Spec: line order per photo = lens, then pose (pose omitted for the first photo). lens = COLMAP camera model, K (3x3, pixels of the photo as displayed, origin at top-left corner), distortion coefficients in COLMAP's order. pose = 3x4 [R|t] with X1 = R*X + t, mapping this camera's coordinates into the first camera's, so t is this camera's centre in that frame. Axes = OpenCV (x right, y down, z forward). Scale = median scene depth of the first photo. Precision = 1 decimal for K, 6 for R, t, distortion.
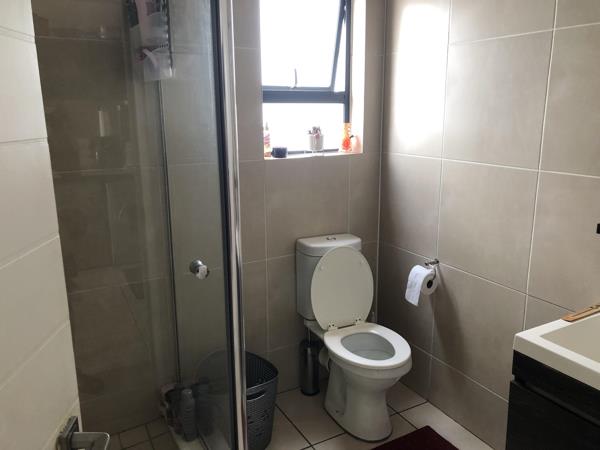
lens RADIAL K [[487.7, 0, 289.4], [0, 487.7, 223.8], [0, 0, 1]] dist [0.048112, -0.071261]
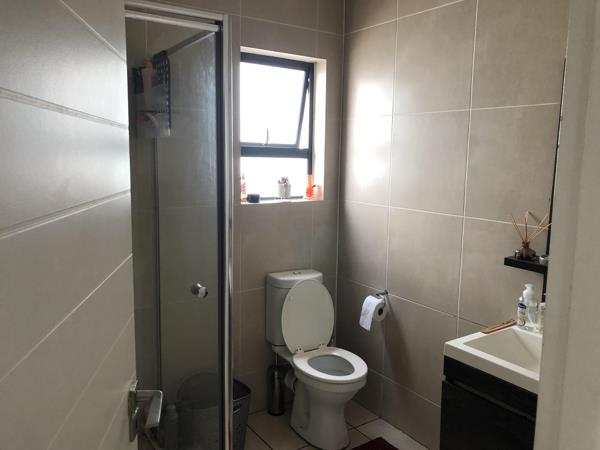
lens RADIAL K [[487.7, 0, 289.4], [0, 487.7, 223.8], [0, 0, 1]] dist [0.048112, -0.071261]
pose [[0.995642, 0.013348, 0.092301, -0.042499], [-0.004848, 0.995775, -0.091699, 0.021350], [-0.093135, 0.090852, 0.991500, -0.163621]]
